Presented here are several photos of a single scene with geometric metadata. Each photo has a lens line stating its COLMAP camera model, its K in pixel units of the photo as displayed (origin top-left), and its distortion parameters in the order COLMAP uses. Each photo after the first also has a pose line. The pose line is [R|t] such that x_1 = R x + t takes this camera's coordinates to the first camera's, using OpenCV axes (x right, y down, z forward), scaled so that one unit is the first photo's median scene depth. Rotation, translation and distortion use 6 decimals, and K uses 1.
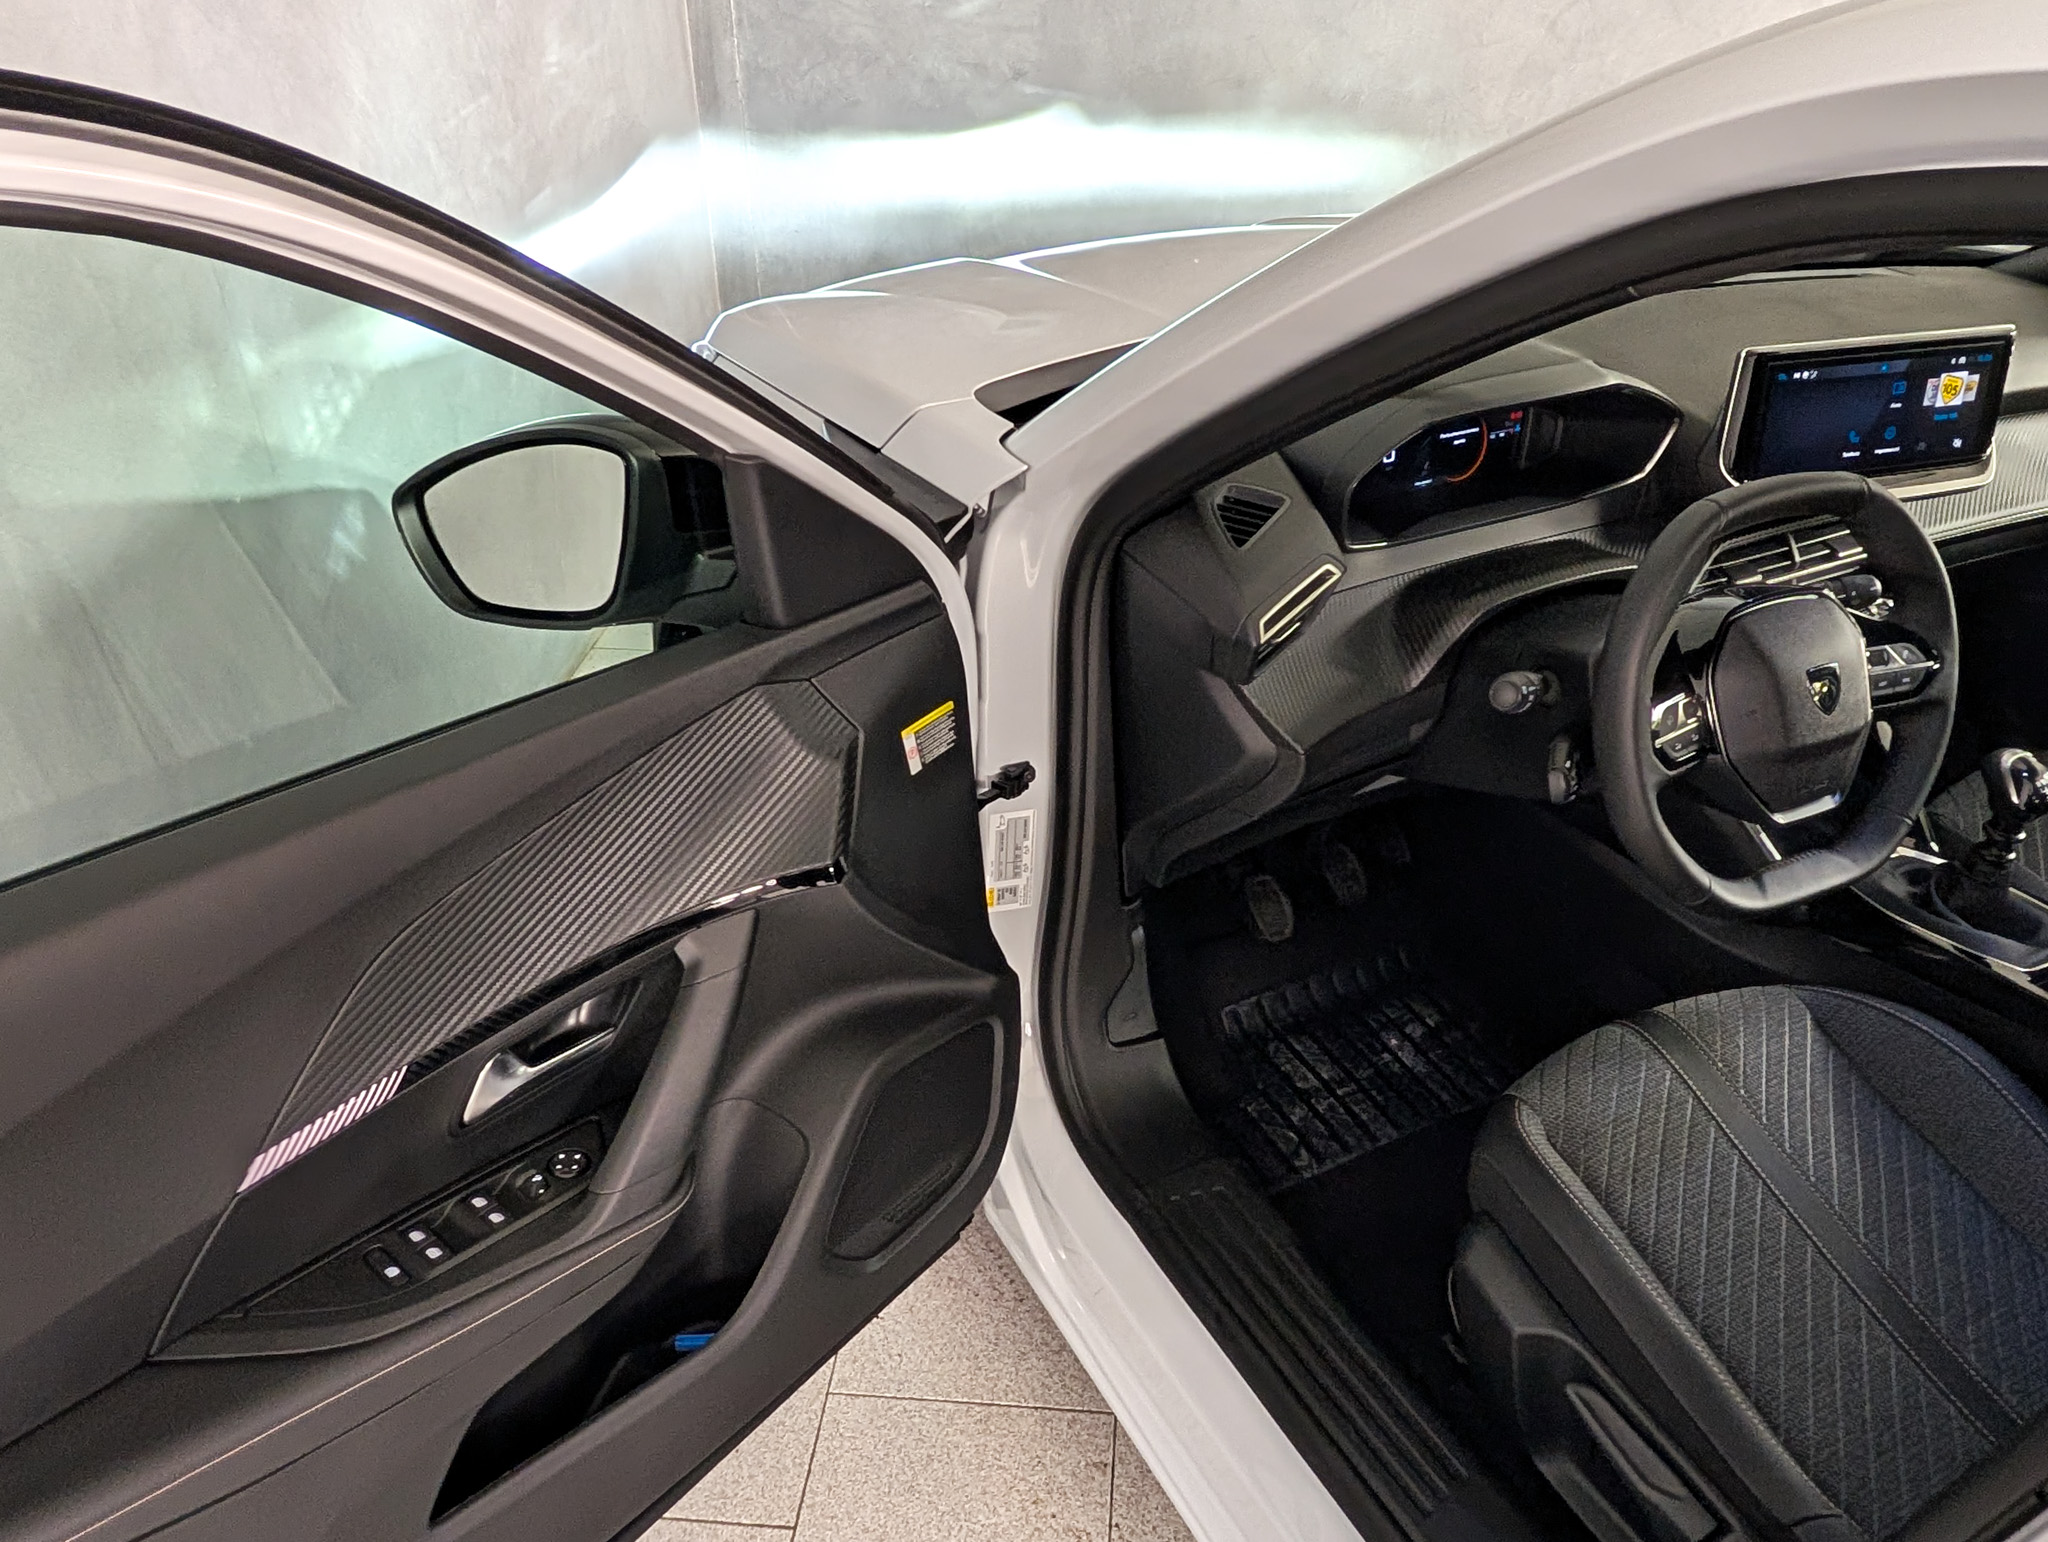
lens RADIAL K [[1517.5, 0, 1049.9], [0, 1517.5, 812.4], [0, 0, 1]] dist [0.001069, -0.003473]
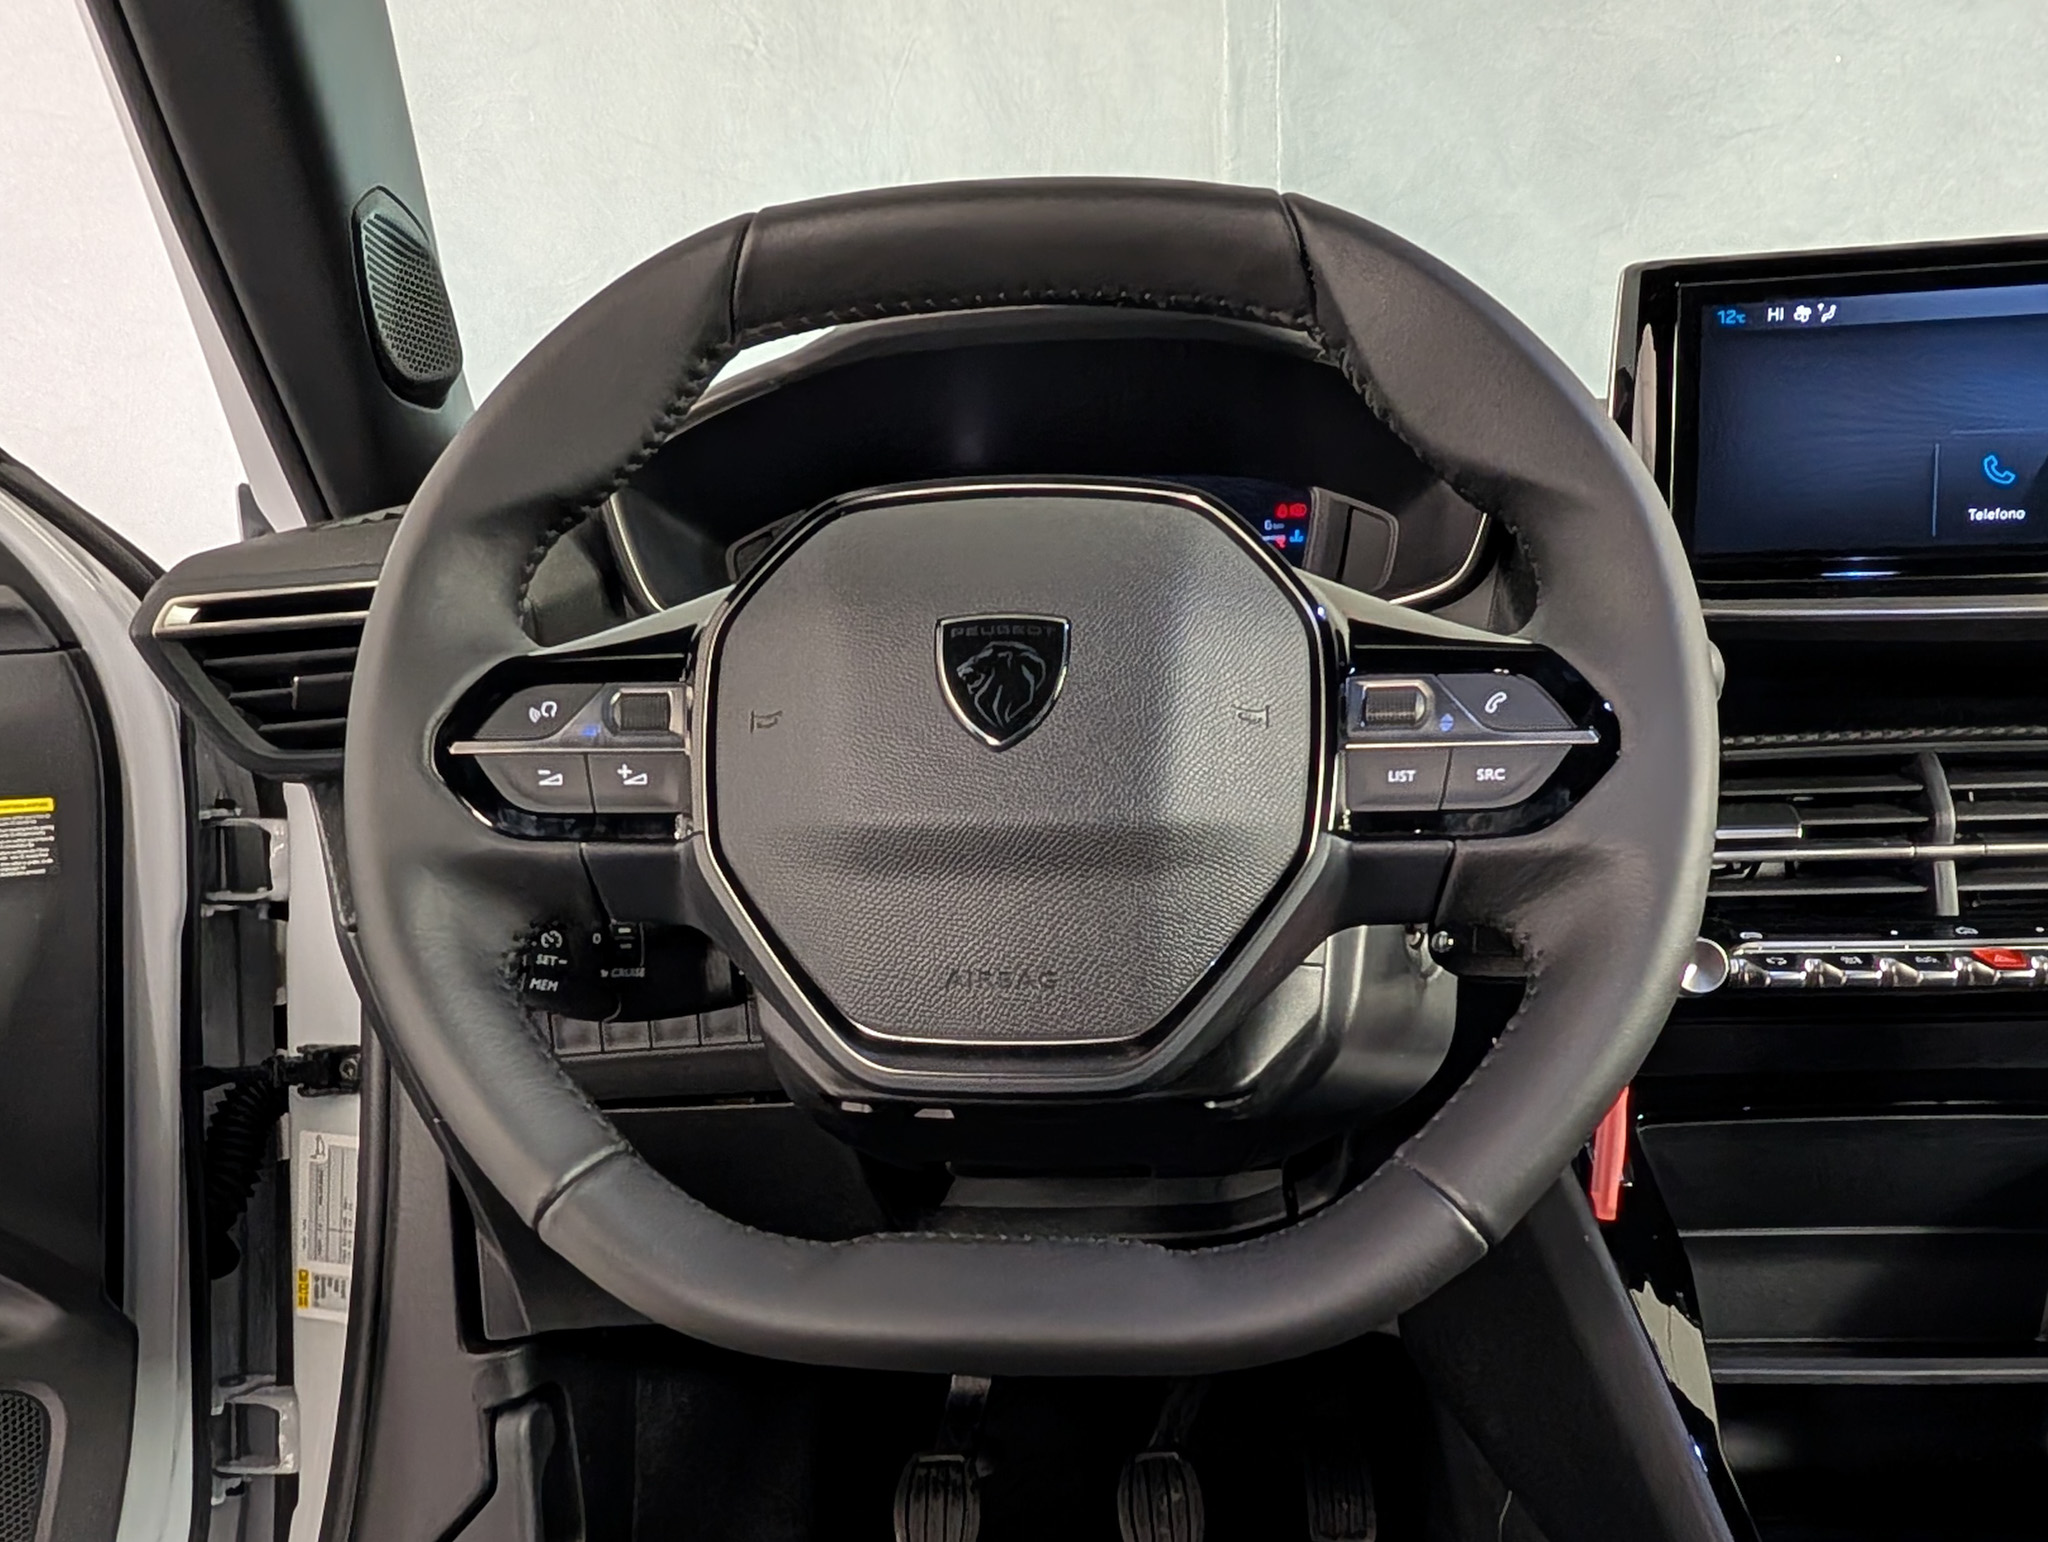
lens RADIAL K [[1845.0, 0, 971.0], [0, 1845.0, 930.7], [0, 0, 1]] dist [0.008209, -0.001027]
pose [[0.843171, 0.067273, -0.533421, 0.562488], [-0.260896, 0.918695, -0.296533, 0.075757], [0.470103, 0.389196, 0.792168, 0.530332]]
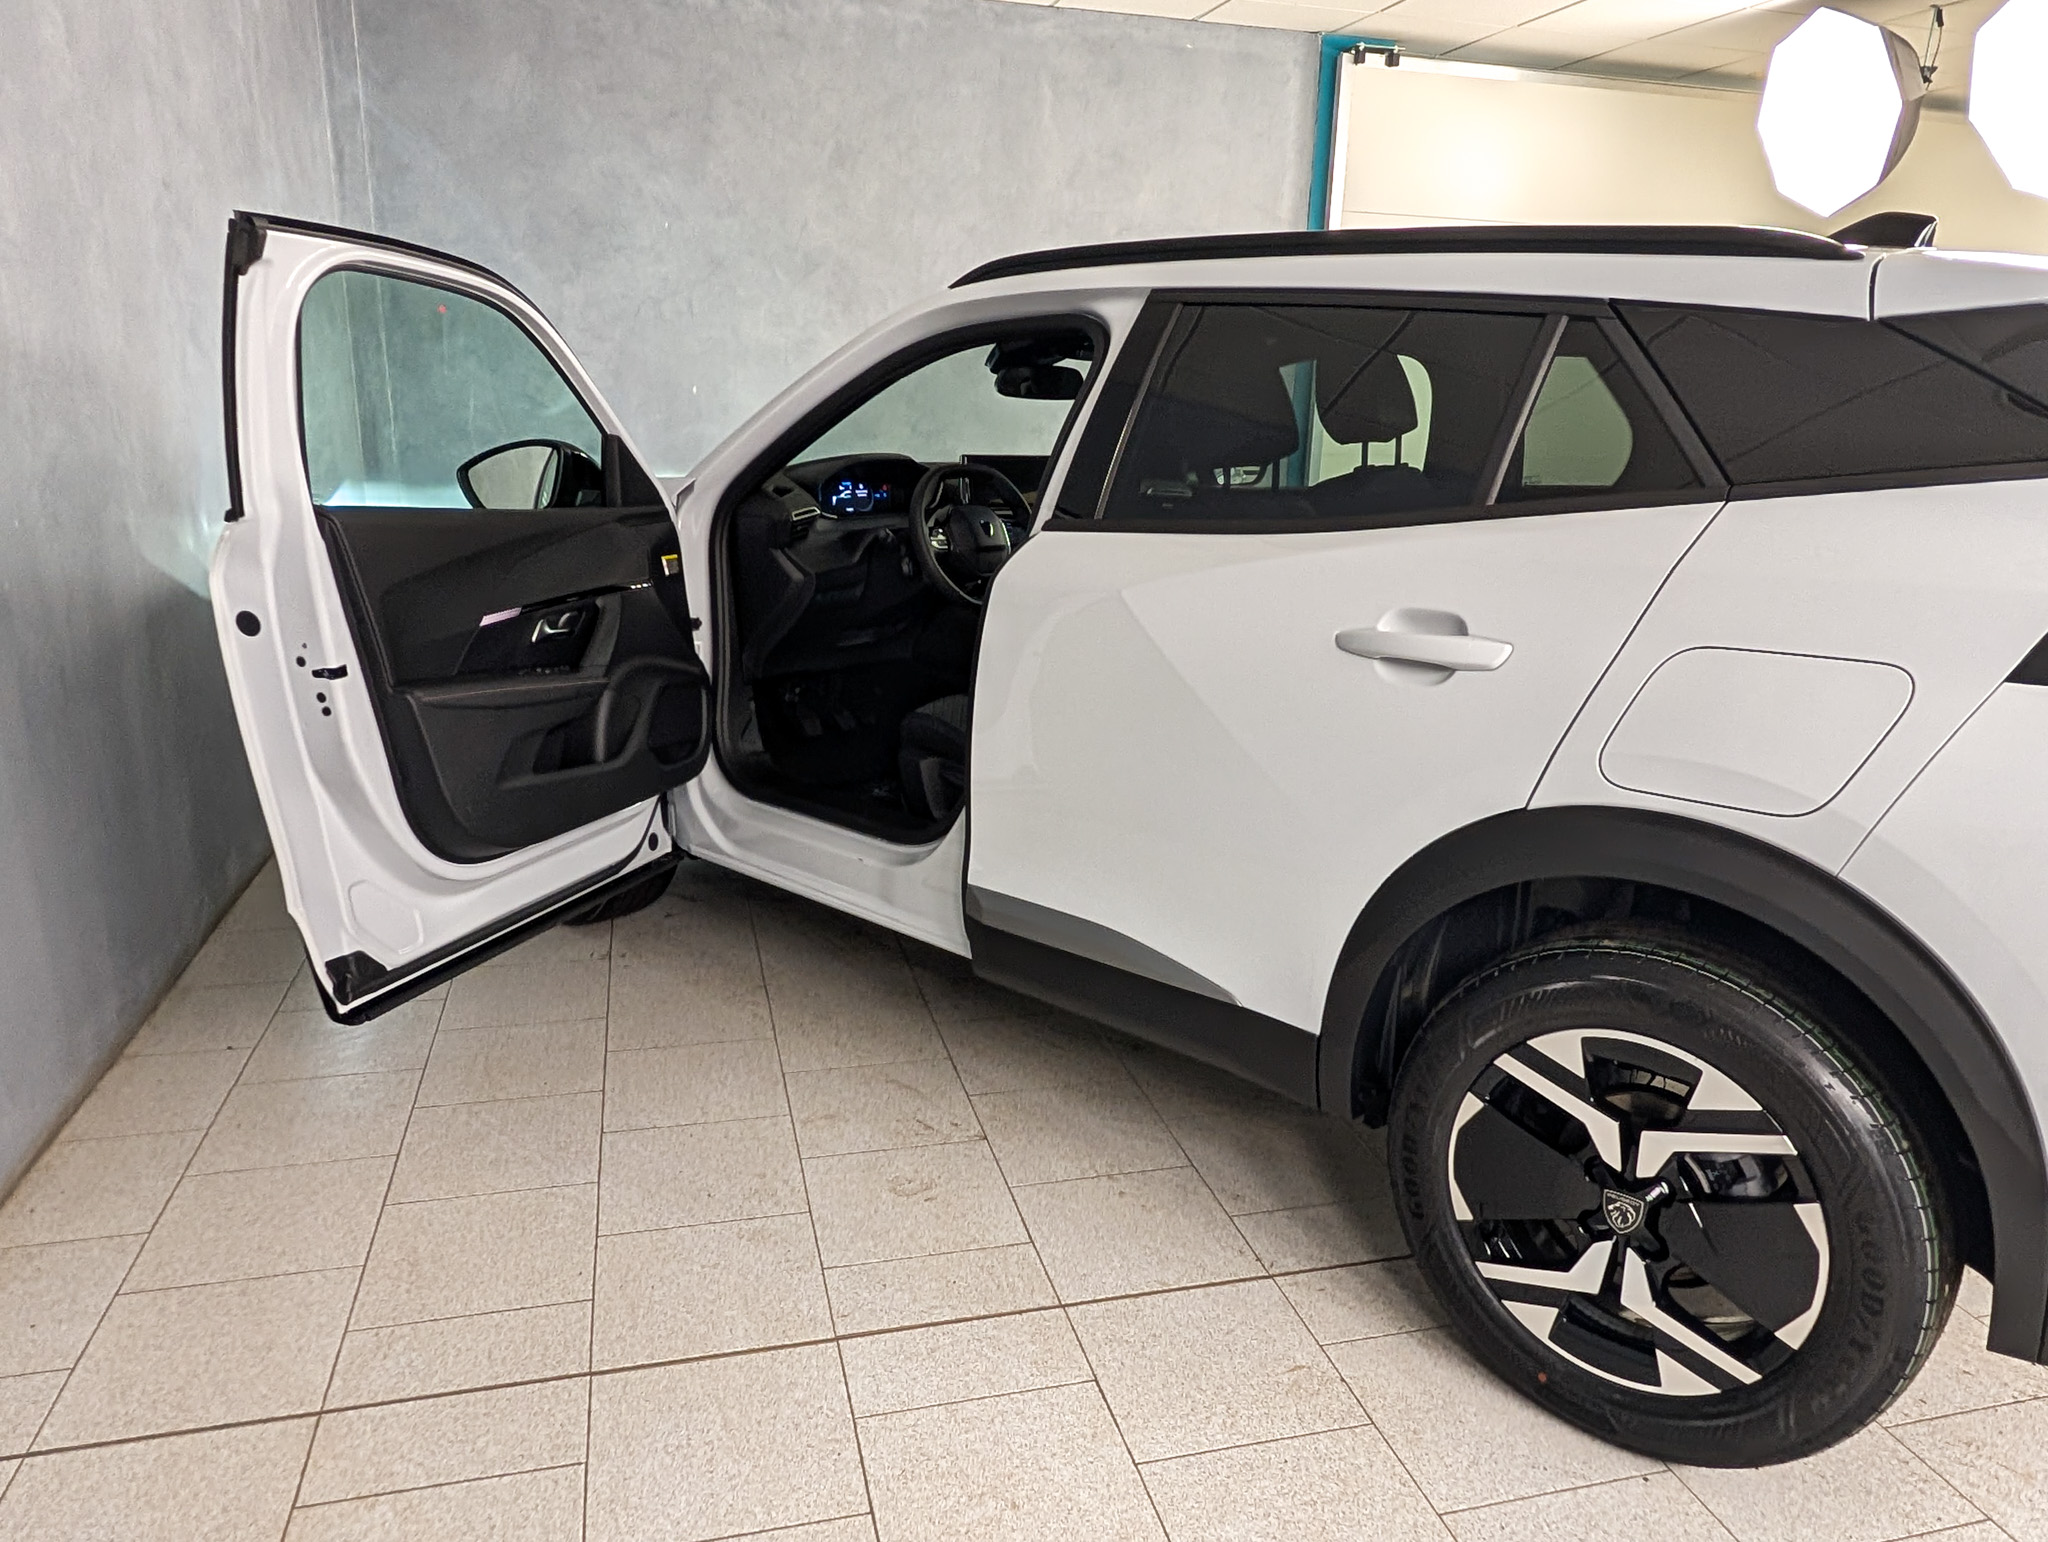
lens RADIAL K [[1453.5, 0, 1048.0], [0, 1453.5, 808.3], [0, 0, 1]] dist [0.001434, -0.006198]
pose [[0.940891, -0.071324, 0.331114, -0.268788], [0.161737, 0.953534, -0.254194, 0.899018], [-0.297598, 0.292722, 0.908707, -1.103421]]
